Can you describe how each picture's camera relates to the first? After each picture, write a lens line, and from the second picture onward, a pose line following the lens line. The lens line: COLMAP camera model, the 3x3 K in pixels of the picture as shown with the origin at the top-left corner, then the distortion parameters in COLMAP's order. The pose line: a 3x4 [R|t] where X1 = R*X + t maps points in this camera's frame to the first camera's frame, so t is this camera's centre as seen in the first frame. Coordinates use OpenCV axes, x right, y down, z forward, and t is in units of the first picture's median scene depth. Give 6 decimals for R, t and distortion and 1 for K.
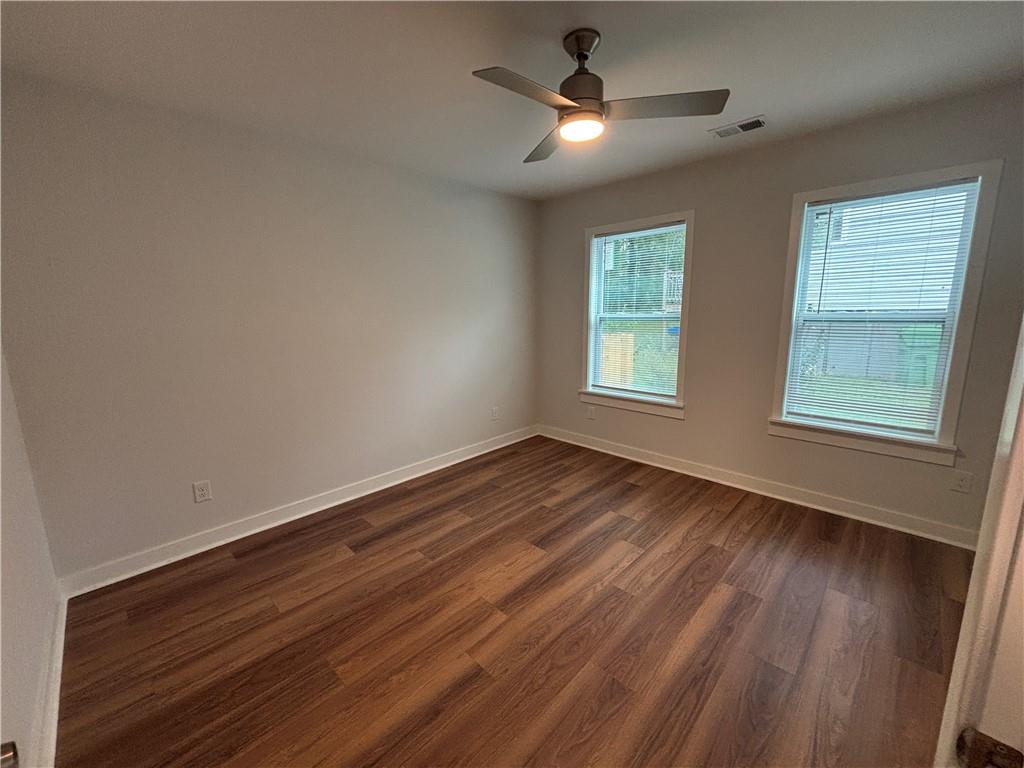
lens RADIAL K [[420.8, 0, 509.8], [0, 420.8, 377.4], [0, 0, 1]] dist [0.080468, 0.000023]
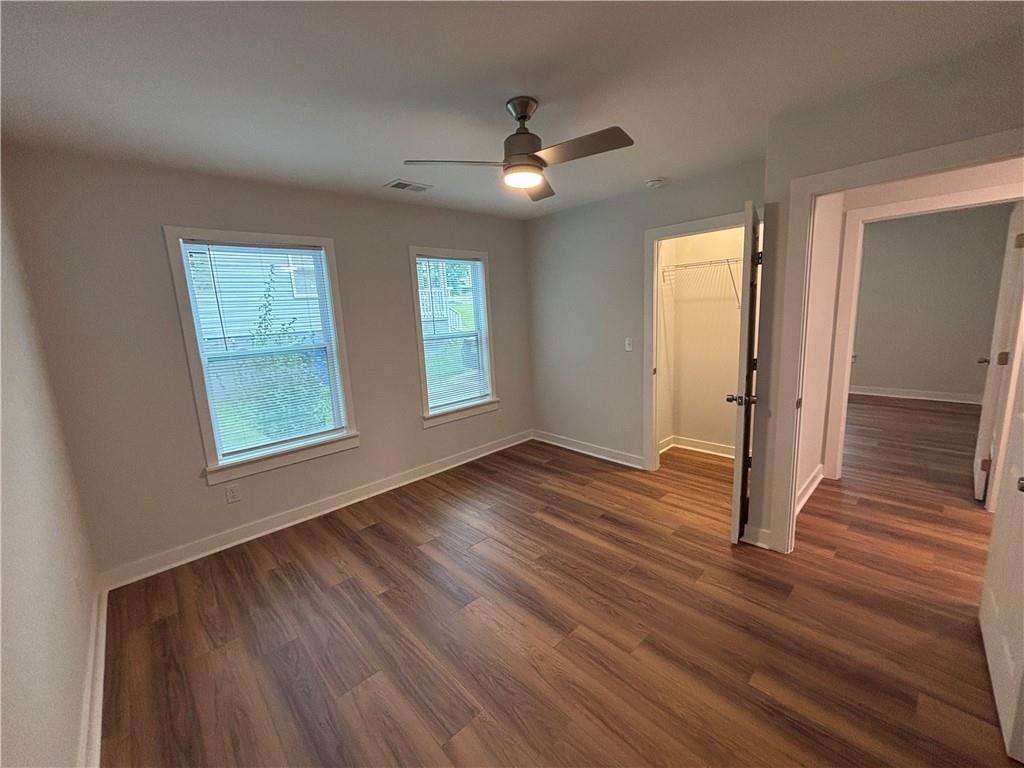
lens RADIAL K [[413.9, 0, 518.4], [0, 413.9, 375.6], [0, 0, 1]] dist [0.013108, 0.000059]
pose [[0.037042, -0.136745, 0.989913, -0.598474], [0.223777, 0.966572, 0.125147, -0.114488], [-0.973936, 0.216884, 0.066404, 0.627340]]
